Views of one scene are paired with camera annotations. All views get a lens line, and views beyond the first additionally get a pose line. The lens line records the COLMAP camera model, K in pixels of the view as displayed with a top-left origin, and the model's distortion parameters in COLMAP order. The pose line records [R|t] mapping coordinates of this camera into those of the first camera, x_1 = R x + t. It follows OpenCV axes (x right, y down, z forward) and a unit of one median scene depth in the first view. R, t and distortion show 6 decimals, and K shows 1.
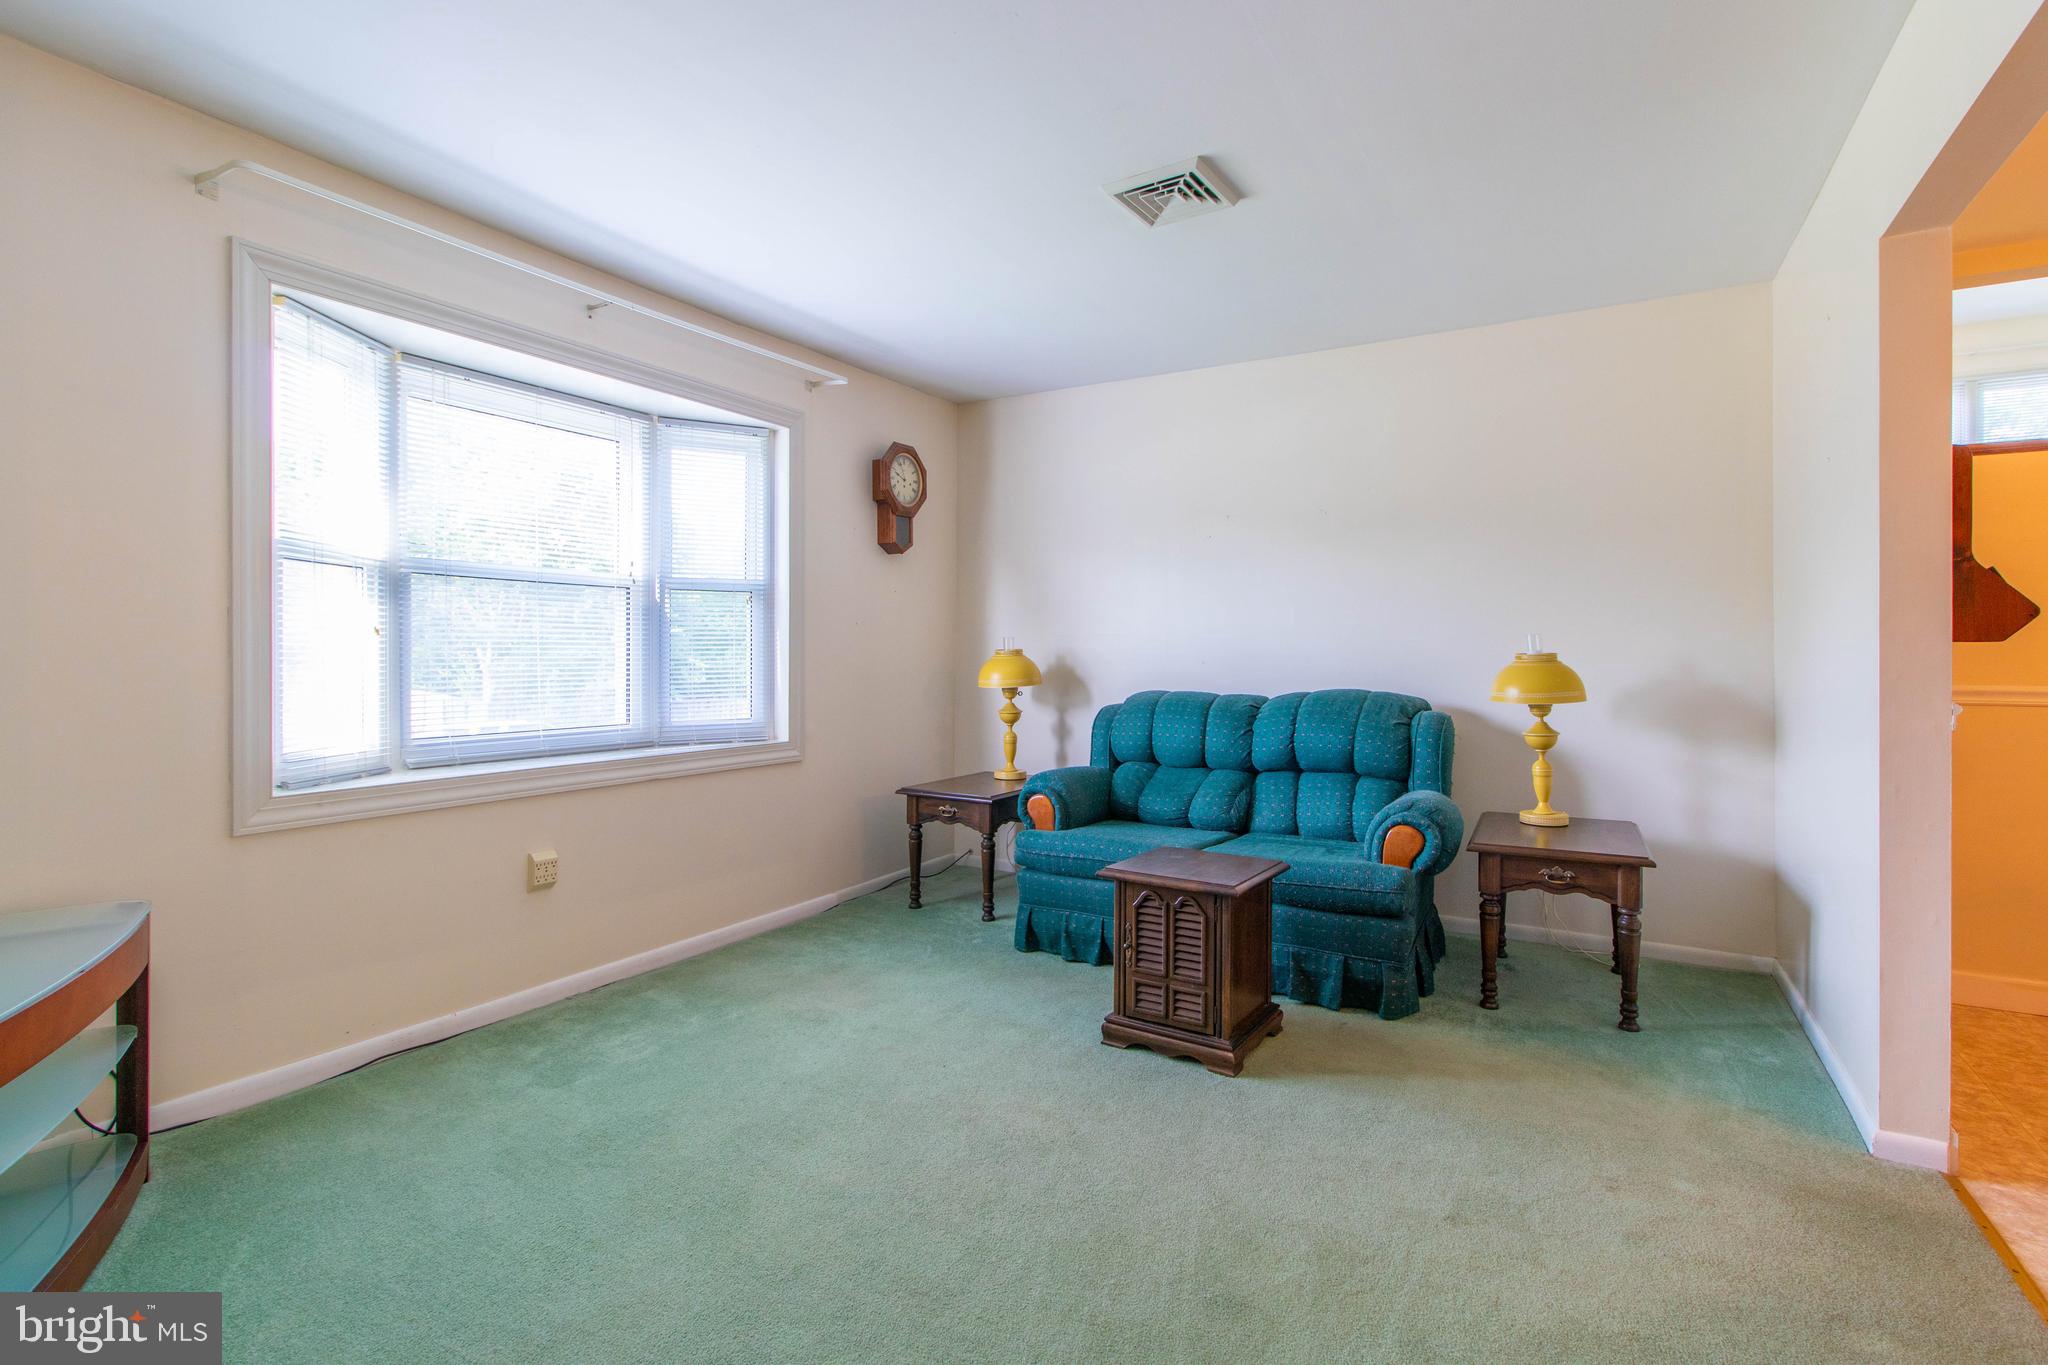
lens RADIAL K [[963.1, 0, 1049.2], [0, 963.1, 658.7], [0, 0, 1]] dist [0.002936, -0.000204]
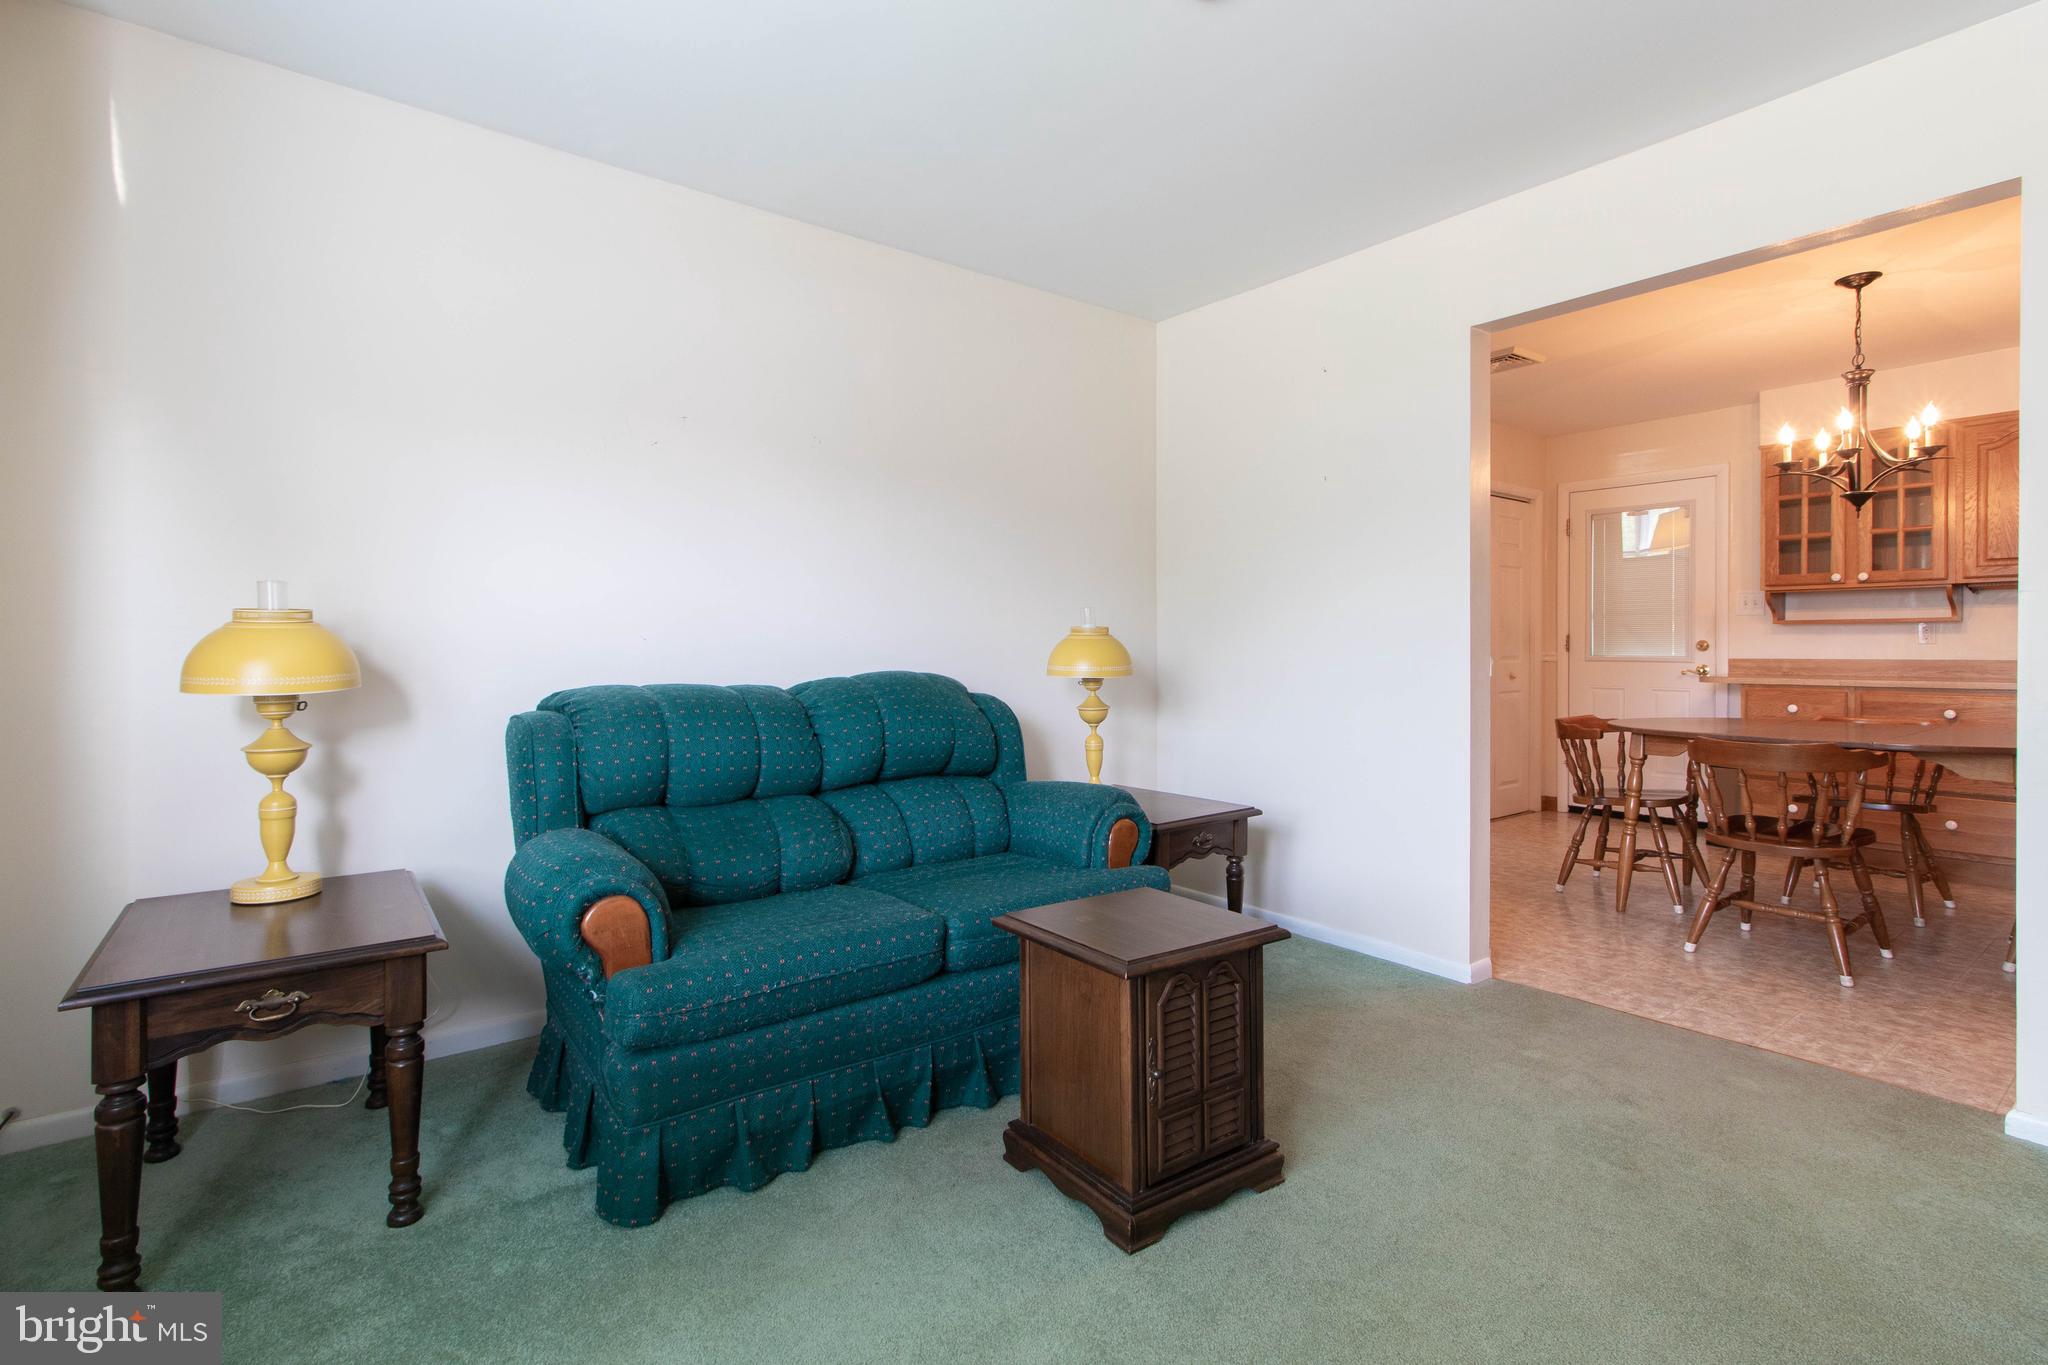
lens RADIAL K [[963.1, 0, 1049.2], [0, 963.1, 658.7], [0, 0, 1]] dist [0.002936, -0.000204]
pose [[0.368671, -0.013483, 0.929462, -0.399927], [0.007323, 0.999906, 0.011600, 0.014141], [-0.929531, 0.002530, 0.368735, 0.629047]]
